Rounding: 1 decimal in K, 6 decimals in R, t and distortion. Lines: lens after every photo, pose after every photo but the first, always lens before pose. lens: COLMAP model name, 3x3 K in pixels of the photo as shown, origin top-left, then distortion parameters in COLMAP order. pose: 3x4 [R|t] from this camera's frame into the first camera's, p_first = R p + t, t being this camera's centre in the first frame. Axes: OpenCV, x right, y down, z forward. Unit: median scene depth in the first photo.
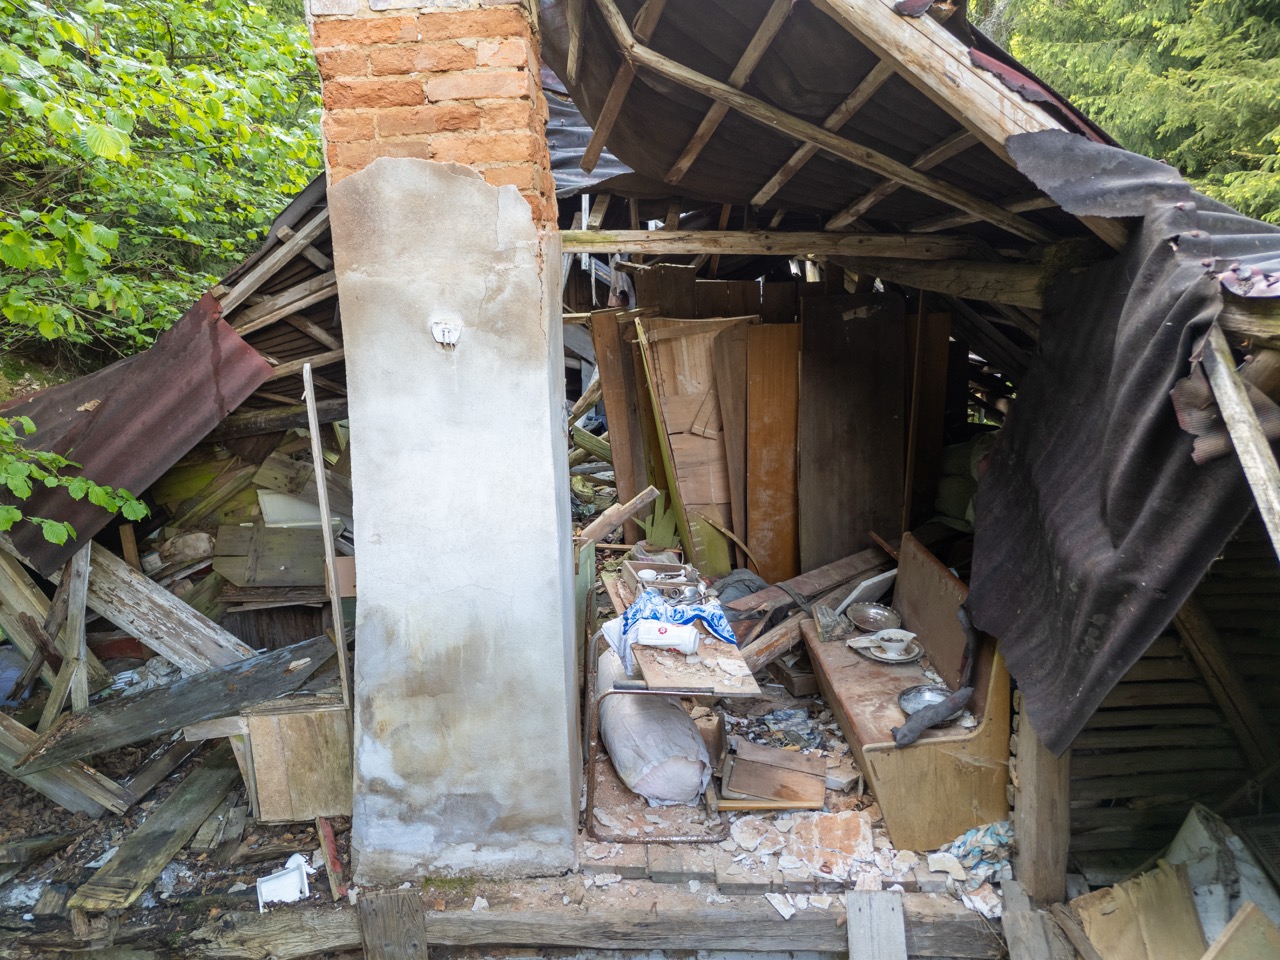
lens RADIAL K [[928.1, 0, 637.1], [0, 928.1, 480.7], [0, 0, 1]] dist [0.040575, -0.029407]
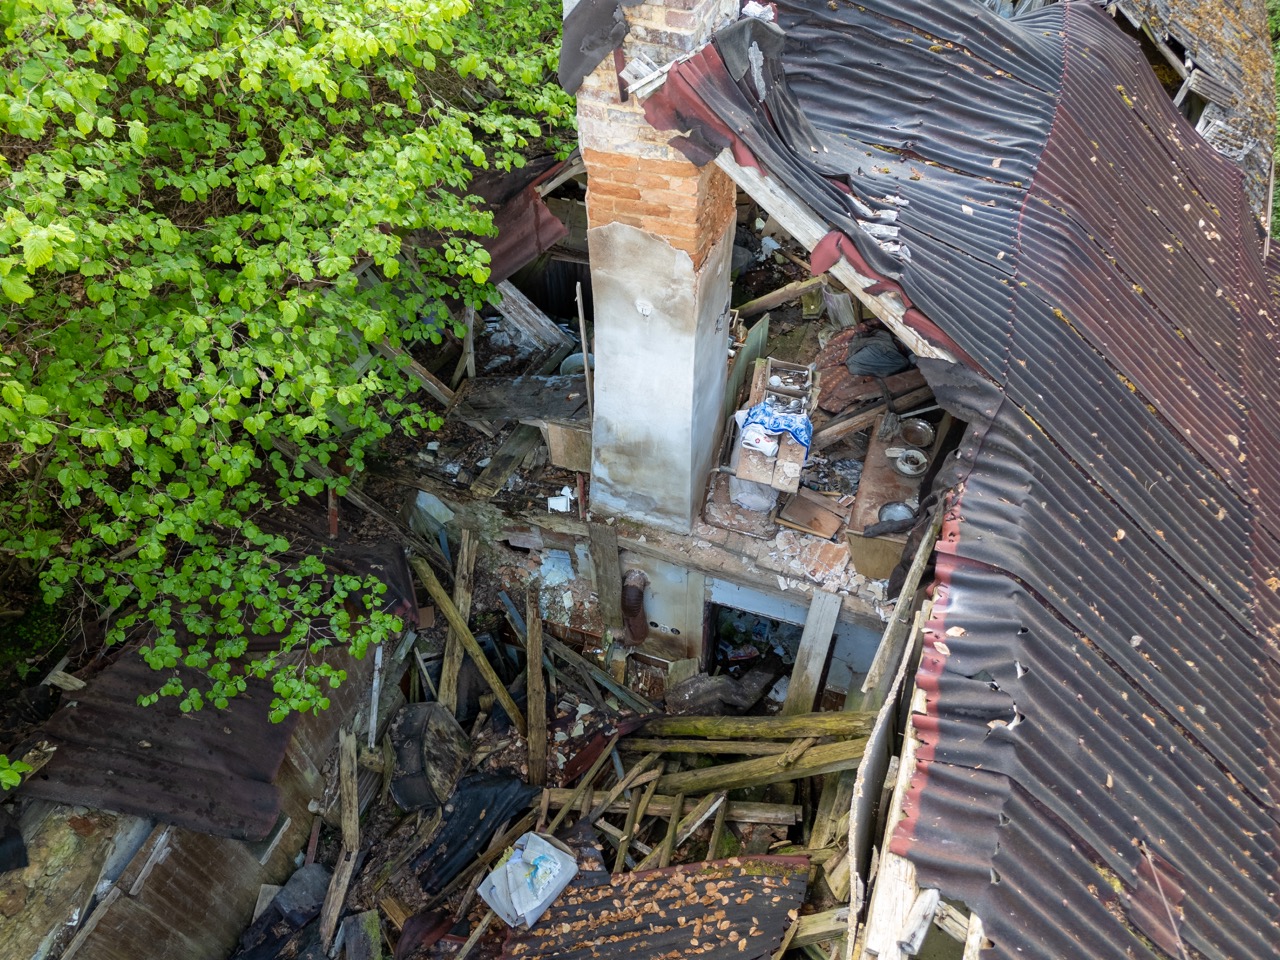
lens RADIAL K [[928.1, 0, 639.5], [0, 928.1, 478.2], [0, 0, 1]] dist [0.040575, -0.029407]
pose [[0.927375, 0.281166, -0.246821, 0.294035], [-0.083518, 0.798647, 0.595977, -0.875340], [0.364692, -0.532080, 0.764128, -0.509790]]
